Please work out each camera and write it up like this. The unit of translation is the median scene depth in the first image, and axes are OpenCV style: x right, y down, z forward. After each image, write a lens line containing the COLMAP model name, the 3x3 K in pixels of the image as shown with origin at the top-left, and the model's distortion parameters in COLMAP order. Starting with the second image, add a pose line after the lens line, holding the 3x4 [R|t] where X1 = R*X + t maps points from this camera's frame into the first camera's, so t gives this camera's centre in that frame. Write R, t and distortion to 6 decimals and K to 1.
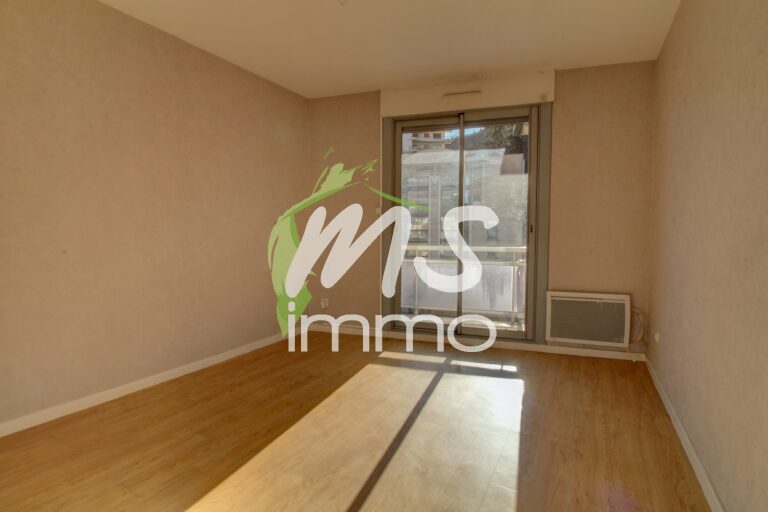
lens RADIAL K [[368.8, 0, 380.6], [0, 368.8, 253.7], [0, 0, 1]] dist [0.012029, 0.000210]
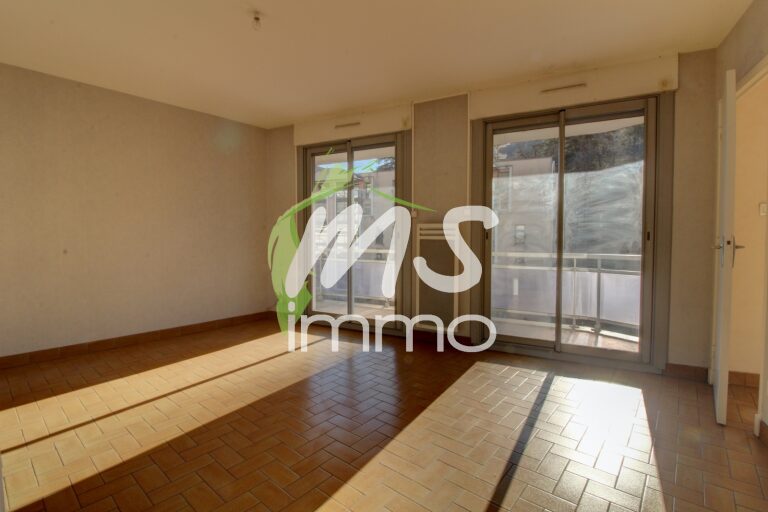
lens RADIAL K [[368.8, 0, 387.2], [0, 368.8, 253.9], [0, 0, 1]] dist [0.012029, 0.000210]
pose [[0.969902, 0.030519, -0.241577, 0.033295], [-0.032421, 0.999467, -0.003900, -0.000062], [0.241329, 0.011615, 0.970374, -0.008254]]
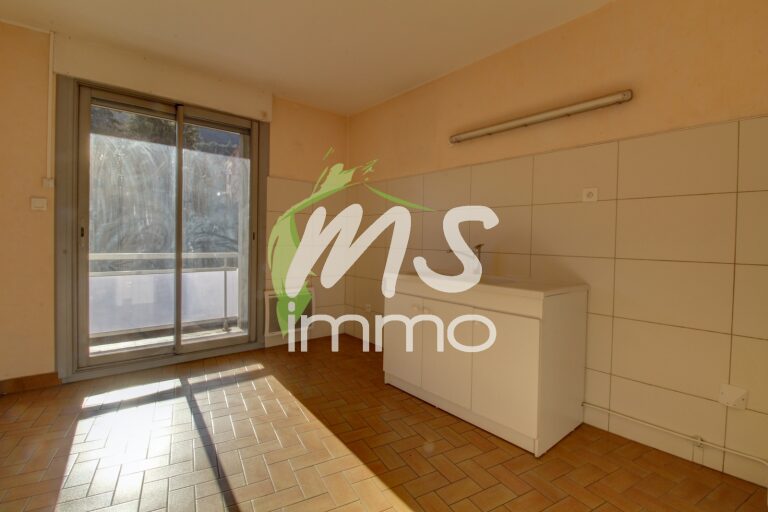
lens RADIAL K [[368.8, 0, 383.9], [0, 368.8, 254.7], [0, 0, 1]] dist [0.012029, 0.000210]
pose [[0.590633, -0.011993, 0.806851, -0.238653], [0.025076, 0.999679, -0.003497, 0.000412], [-0.806550, 0.022298, 0.590745, 0.078669]]
